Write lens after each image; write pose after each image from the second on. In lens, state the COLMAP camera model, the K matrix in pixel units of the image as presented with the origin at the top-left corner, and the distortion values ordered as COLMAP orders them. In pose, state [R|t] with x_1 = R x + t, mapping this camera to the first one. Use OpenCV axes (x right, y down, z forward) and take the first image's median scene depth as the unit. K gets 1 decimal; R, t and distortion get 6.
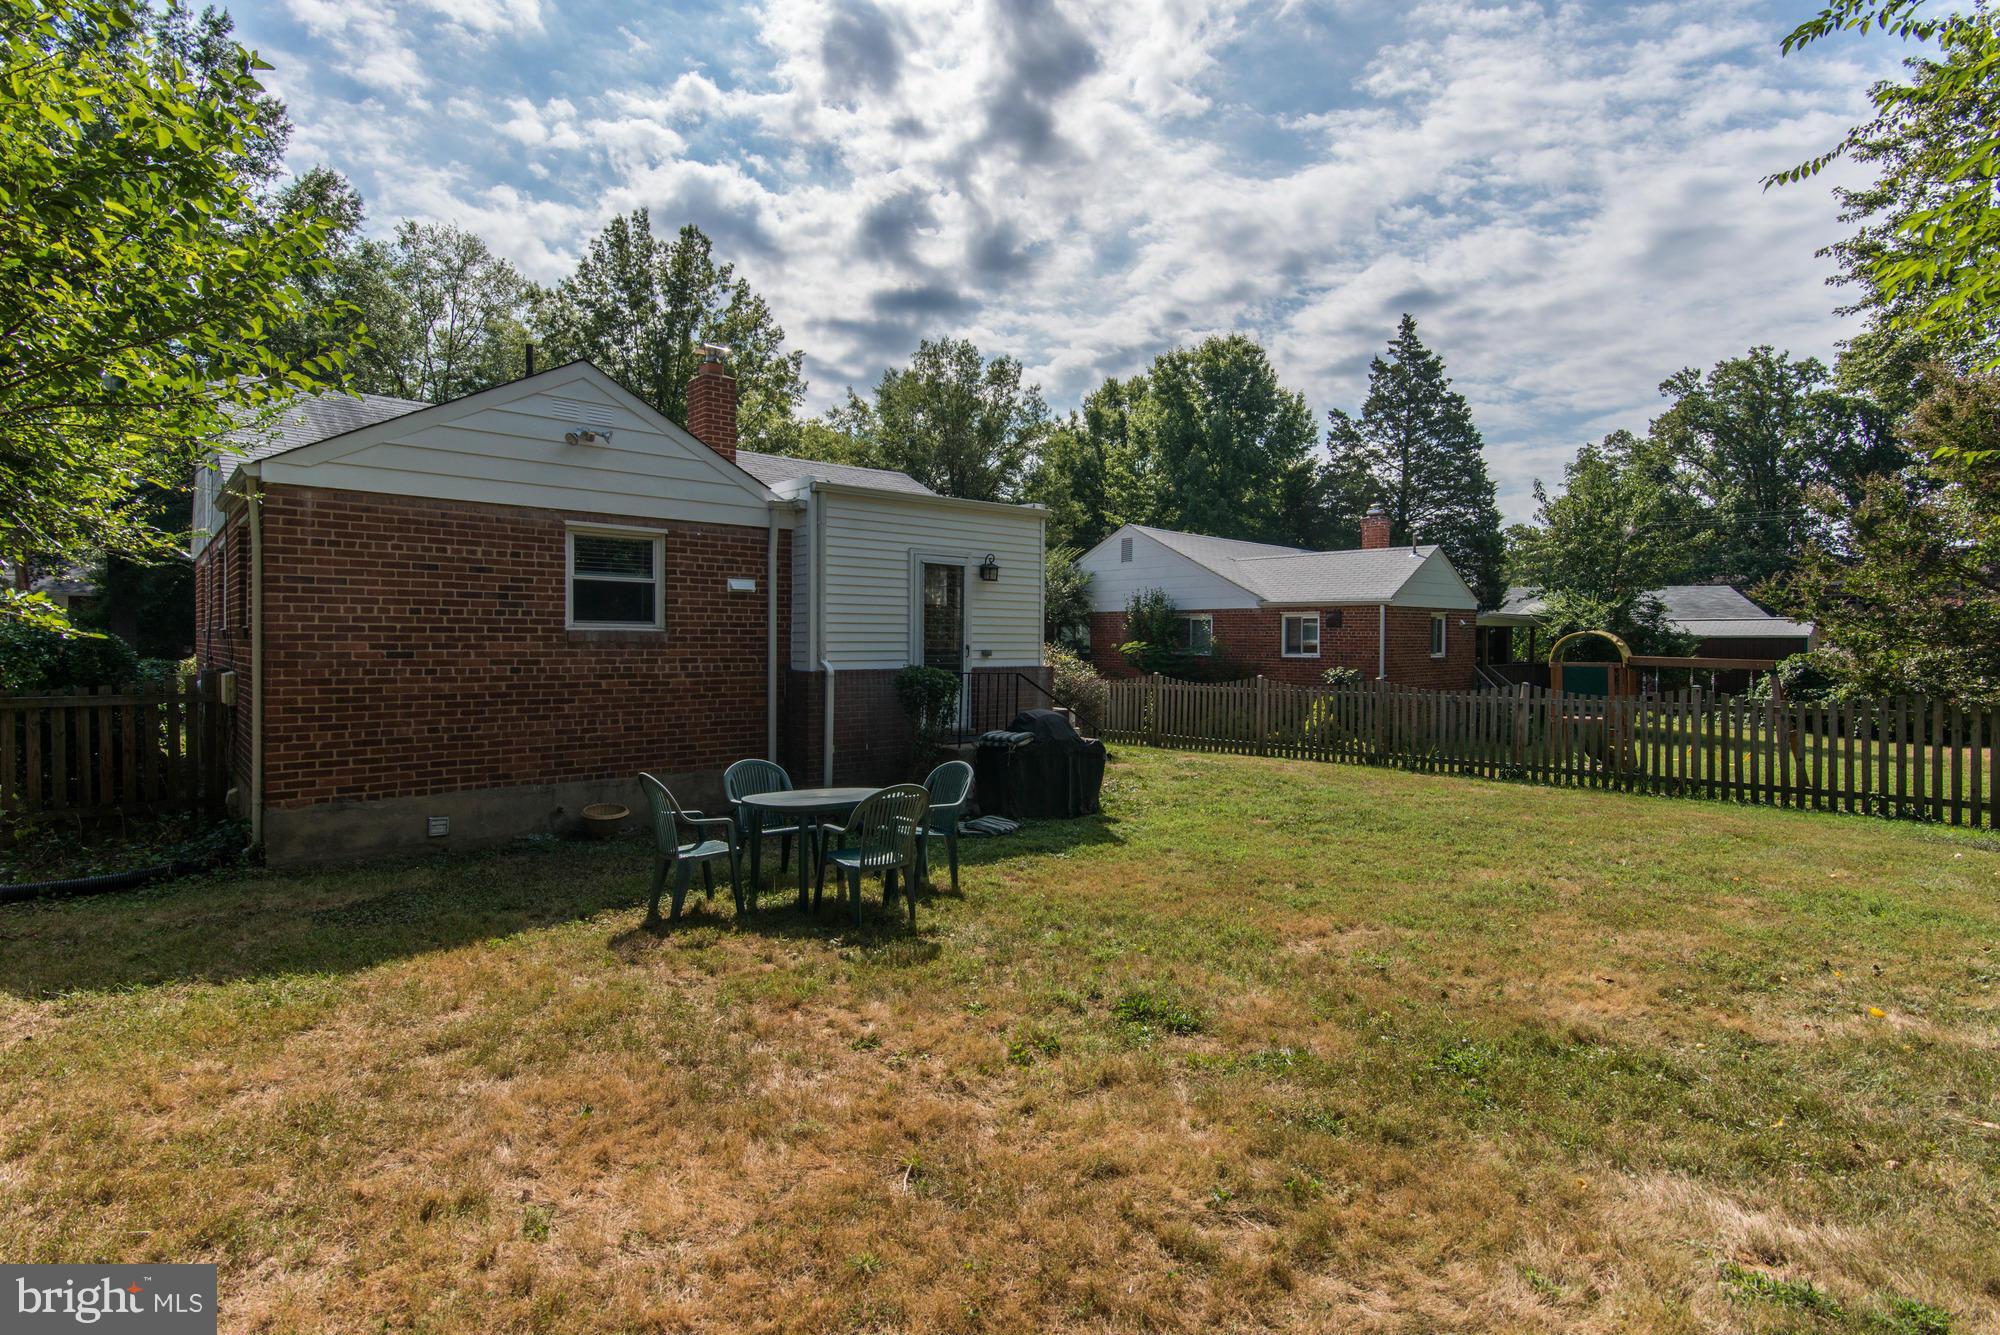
lens RADIAL K [[977.5, 0, 996.5], [0, 977.5, 663.7], [0, 0, 1]] dist [-0.003324, -0.001010]
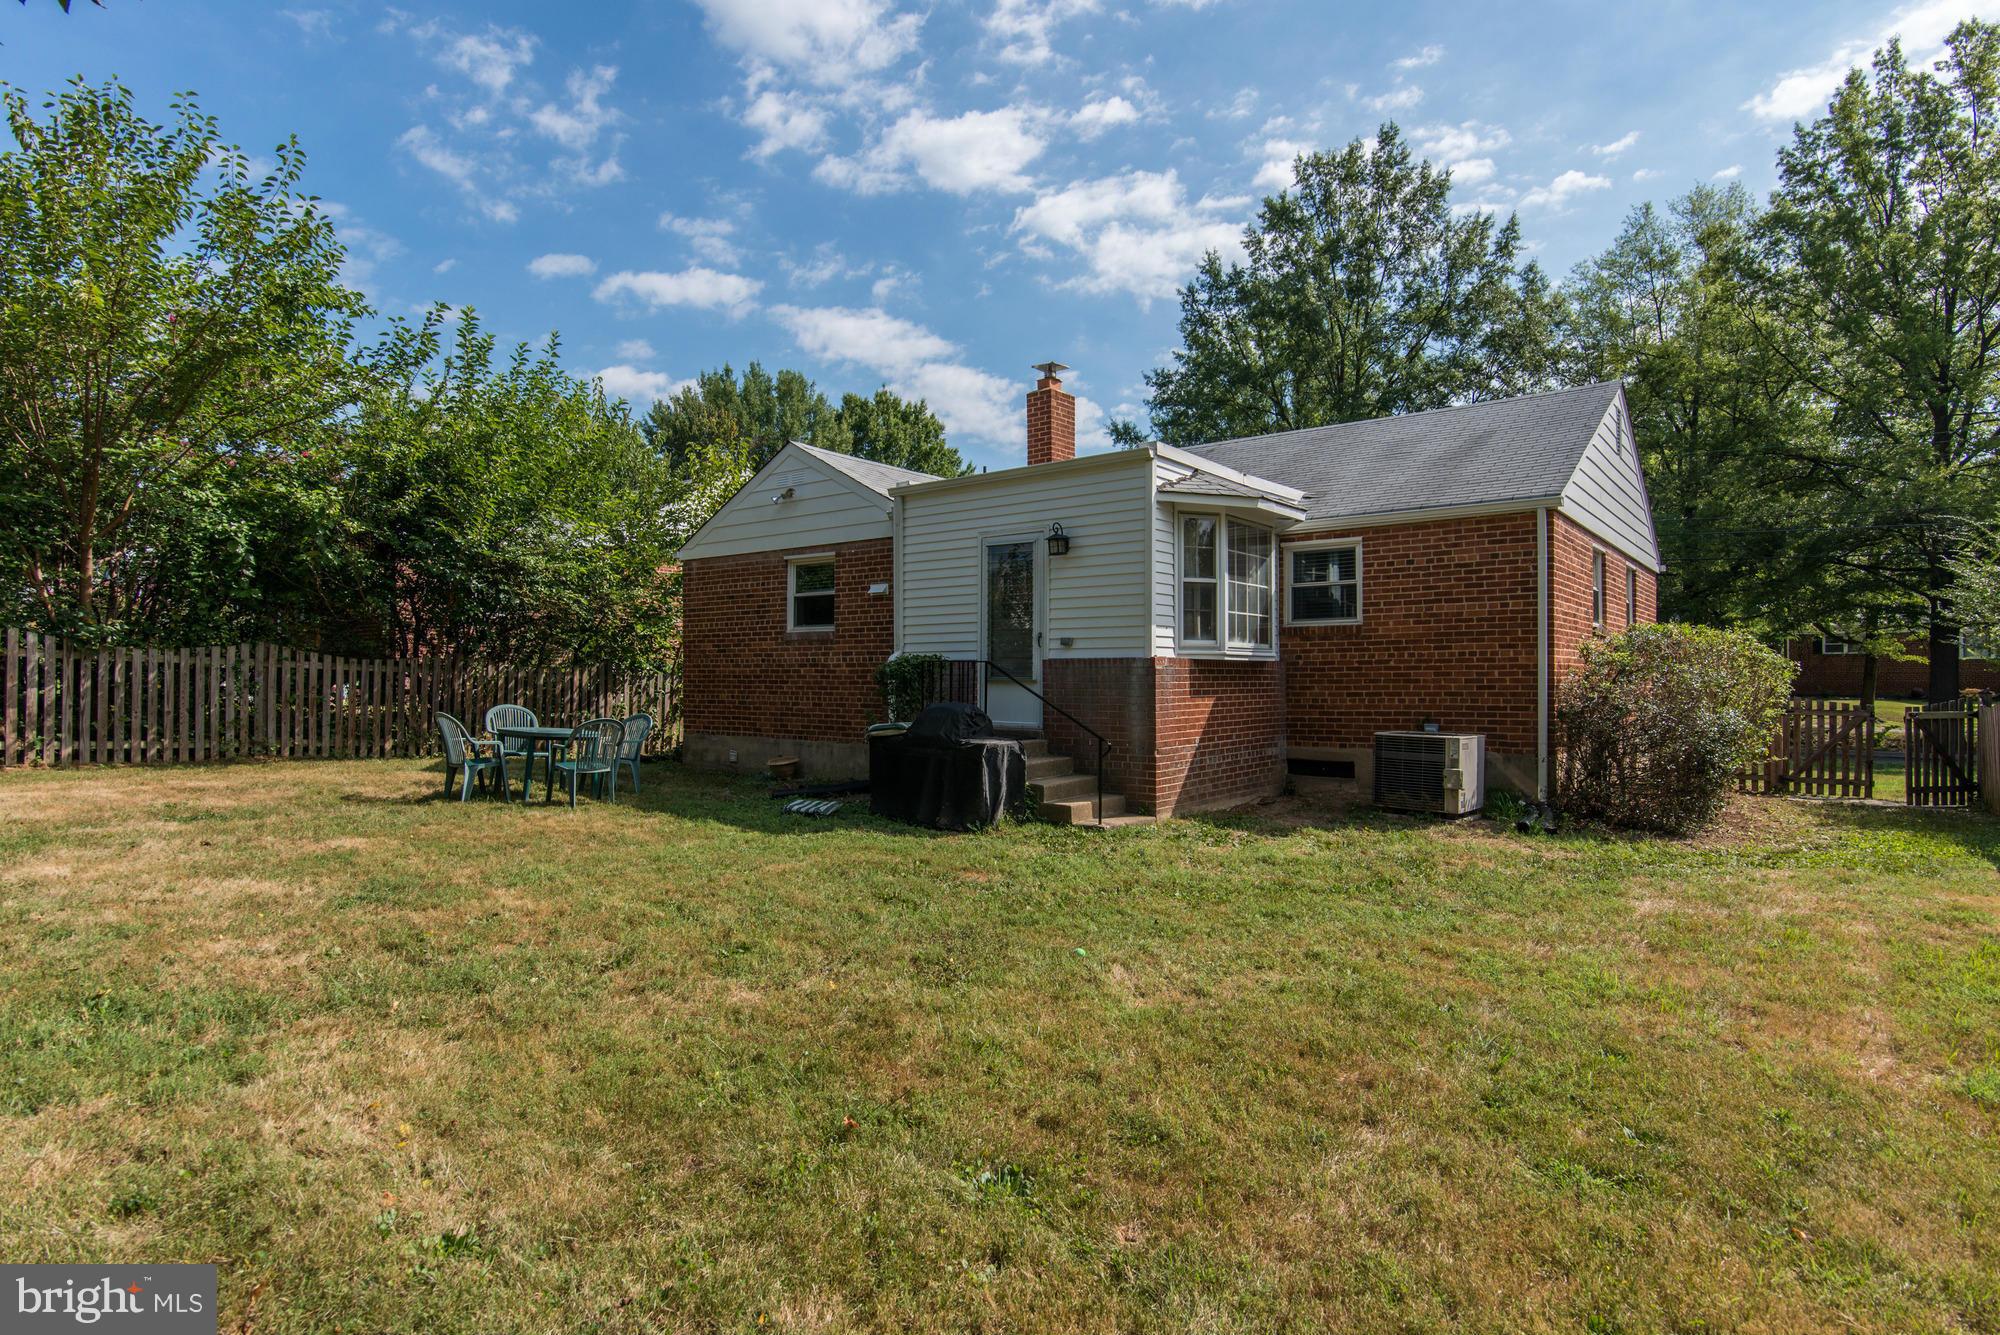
lens RADIAL K [[977.5, 0, 996.5], [0, 977.5, 663.7], [0, 0, 1]] dist [-0.003324, -0.001010]
pose [[0.214513, -0.002140, -0.976719, 1.006996], [-0.004719, 0.999984, -0.003227, 0.013961], [0.976710, 0.005301, 0.214499, 0.967484]]
